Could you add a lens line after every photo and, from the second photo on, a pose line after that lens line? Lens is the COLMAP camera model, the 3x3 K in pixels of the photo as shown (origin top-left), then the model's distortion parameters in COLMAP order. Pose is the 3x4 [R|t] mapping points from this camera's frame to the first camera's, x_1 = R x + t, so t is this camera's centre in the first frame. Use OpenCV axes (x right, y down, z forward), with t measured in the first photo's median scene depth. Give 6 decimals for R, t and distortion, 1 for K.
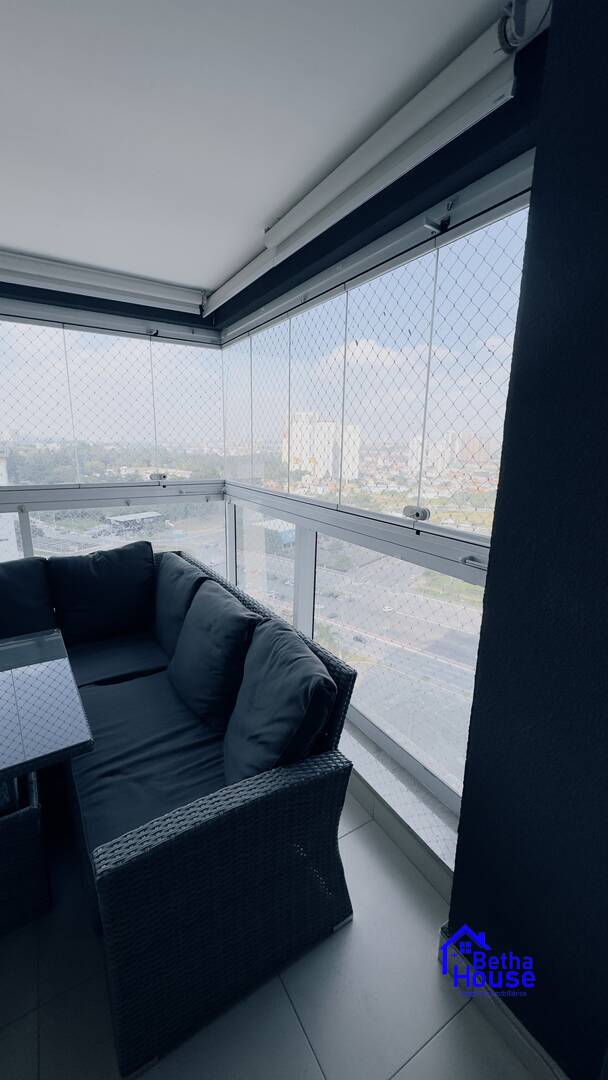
lens RADIAL K [[427.0, 0, 305.9], [0, 427.0, 537.9], [0, 0, 1]] dist [-0.002644, 0.000172]
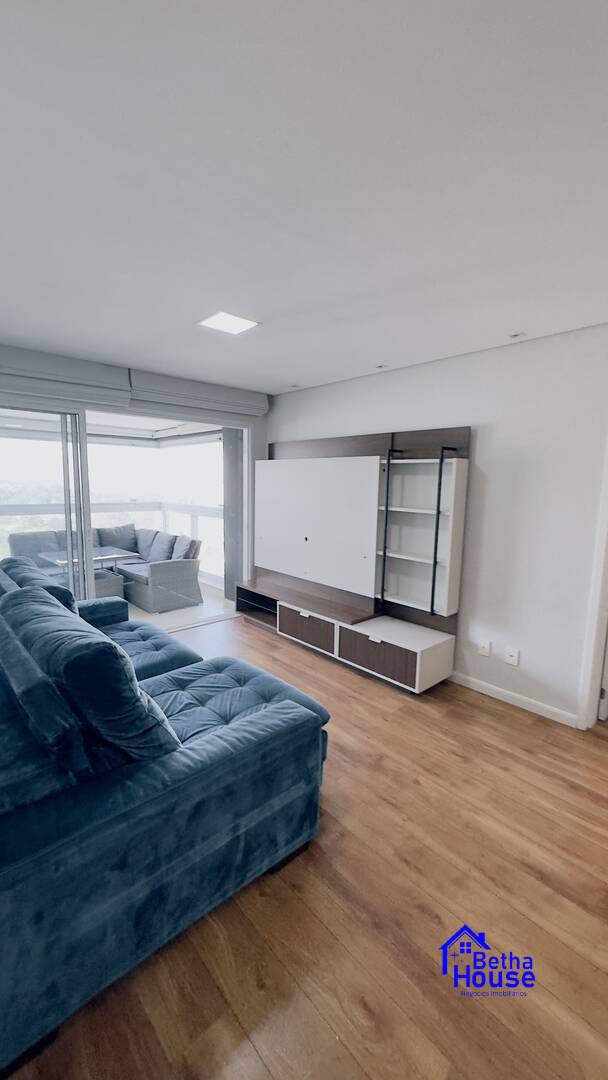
lens RADIAL K [[427.0, 0, 304.7], [0, 427.0, 538.4], [0, 0, 1]] dist [-0.002644, 0.000172]
pose [[0.977774, -0.024833, 0.208184, 0.157393], [0.040601, 0.996591, -0.071815, 0.419498], [-0.205691, 0.078671, 0.975450, -2.300517]]
